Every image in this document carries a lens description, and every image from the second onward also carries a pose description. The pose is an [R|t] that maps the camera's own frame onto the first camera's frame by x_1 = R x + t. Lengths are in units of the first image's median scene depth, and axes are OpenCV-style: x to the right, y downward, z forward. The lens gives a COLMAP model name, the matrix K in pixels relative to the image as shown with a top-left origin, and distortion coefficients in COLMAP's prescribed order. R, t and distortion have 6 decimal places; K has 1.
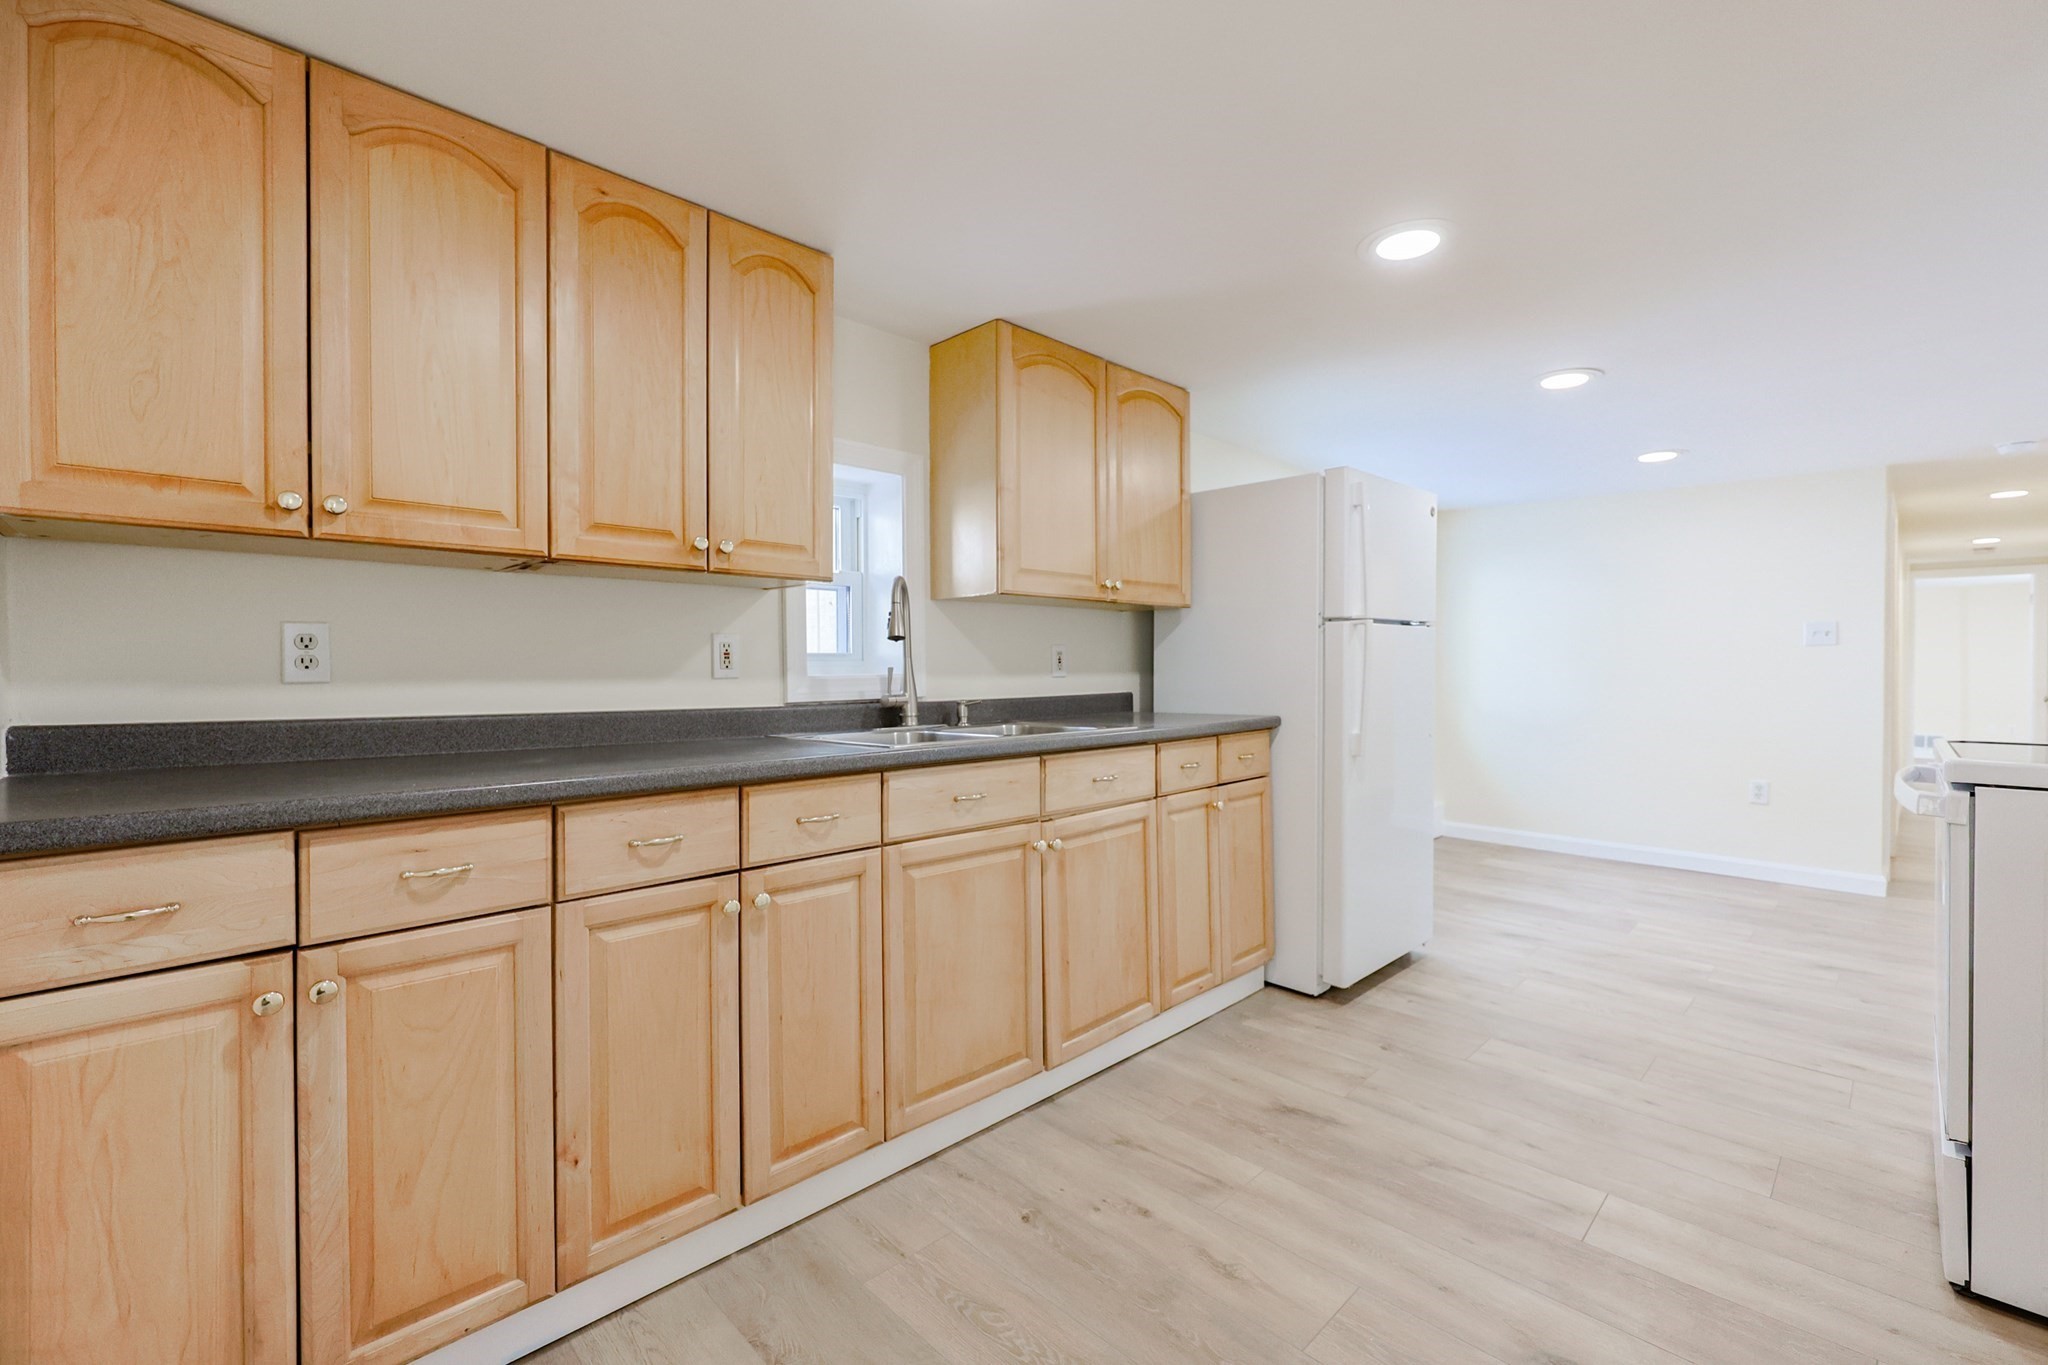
lens RADIAL K [[860.4, 0, 1026.5], [0, 860.4, 678.8], [0, 0, 1]] dist [-0.000378, 0.000023]
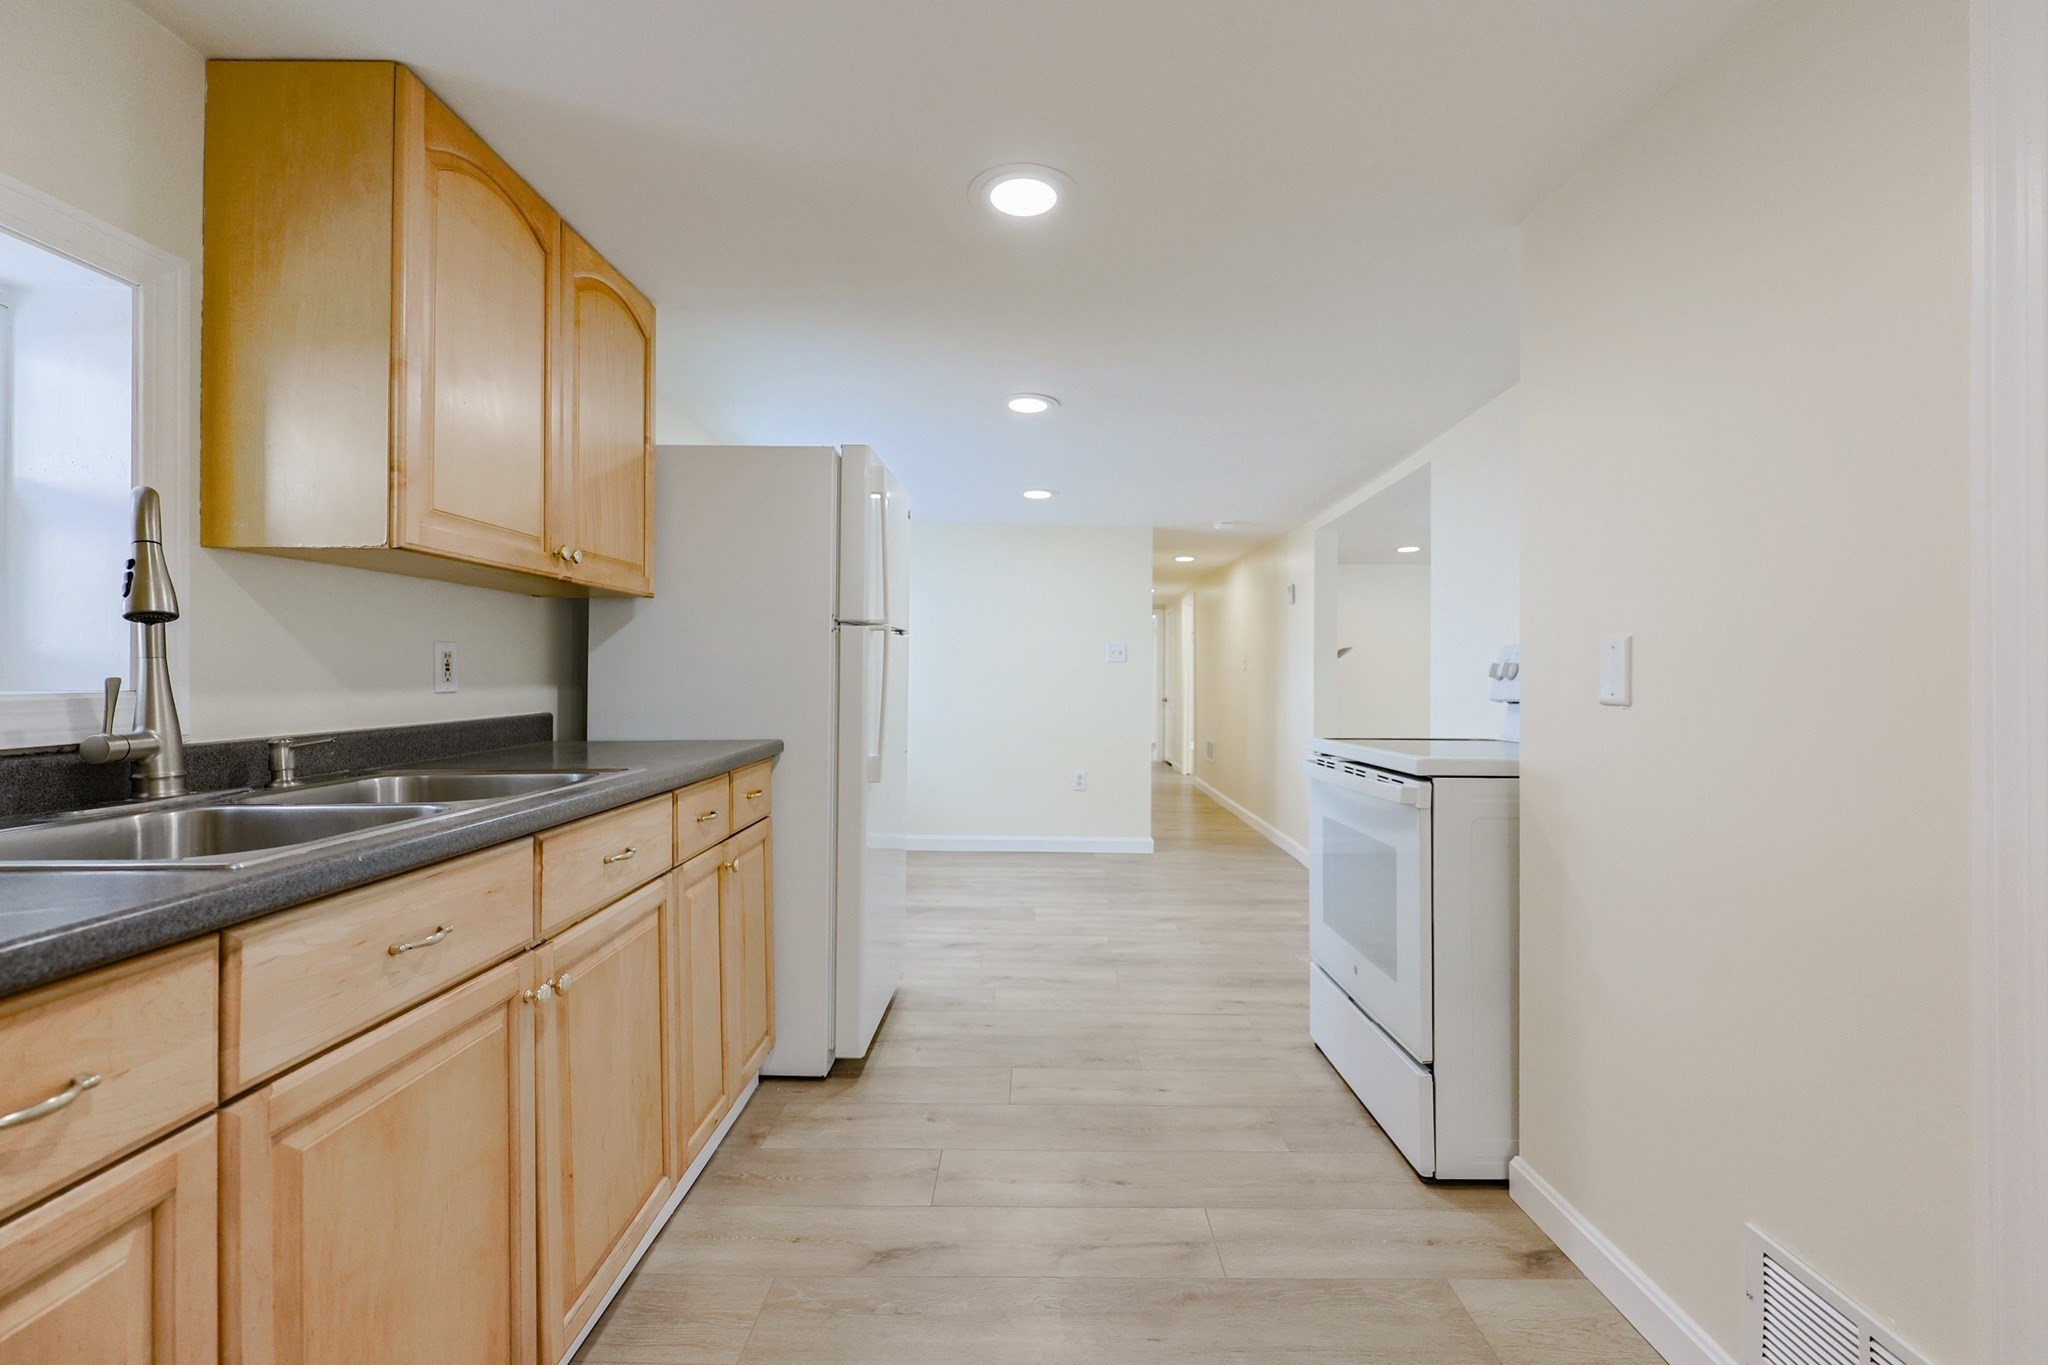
lens RADIAL K [[868.9, 0, 1026.0], [0, 868.9, 671.6], [0, 0, 1]] dist [-0.001627, -0.000194]
pose [[0.708910, 0.008945, 0.705242, -0.131864], [0.003491, 0.999863, -0.016191, -0.006939], [-0.705291, 0.013940, 0.708781, 0.294313]]
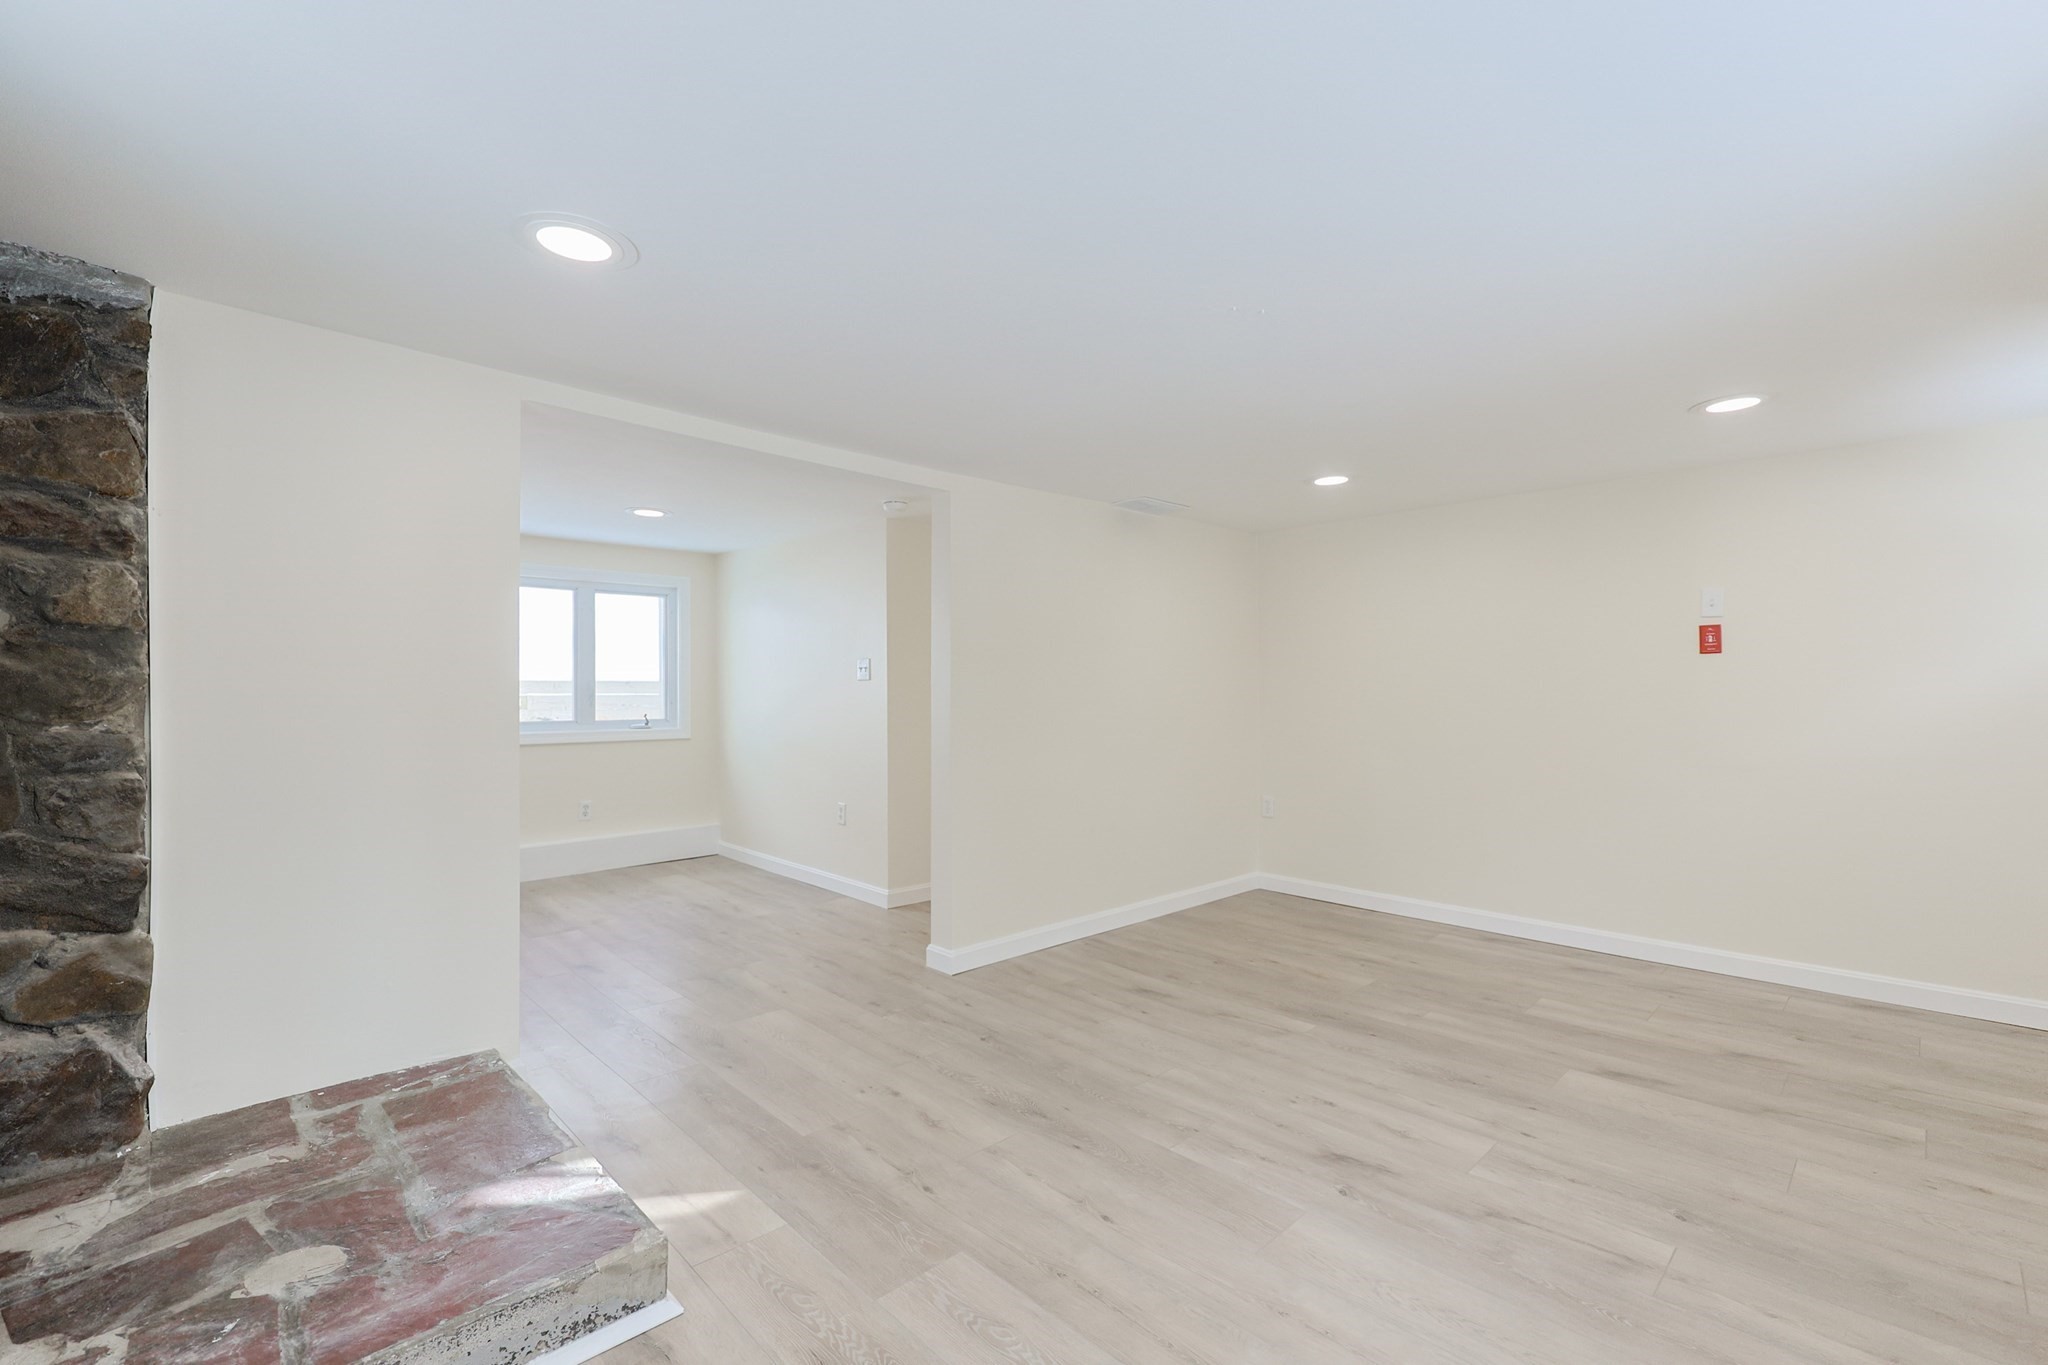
lens RADIAL K [[878.0, 0, 1024.0], [0, 878.0, 682.5], [0, 0, 1]] dist [-0.002710, 0.000096]
pose [[0.999928, 0.000704, -0.011969, 1.858357], [-0.000933, 0.999817, -0.019120, -0.023429], [0.011953, 0.019130, 0.999746, -0.198628]]
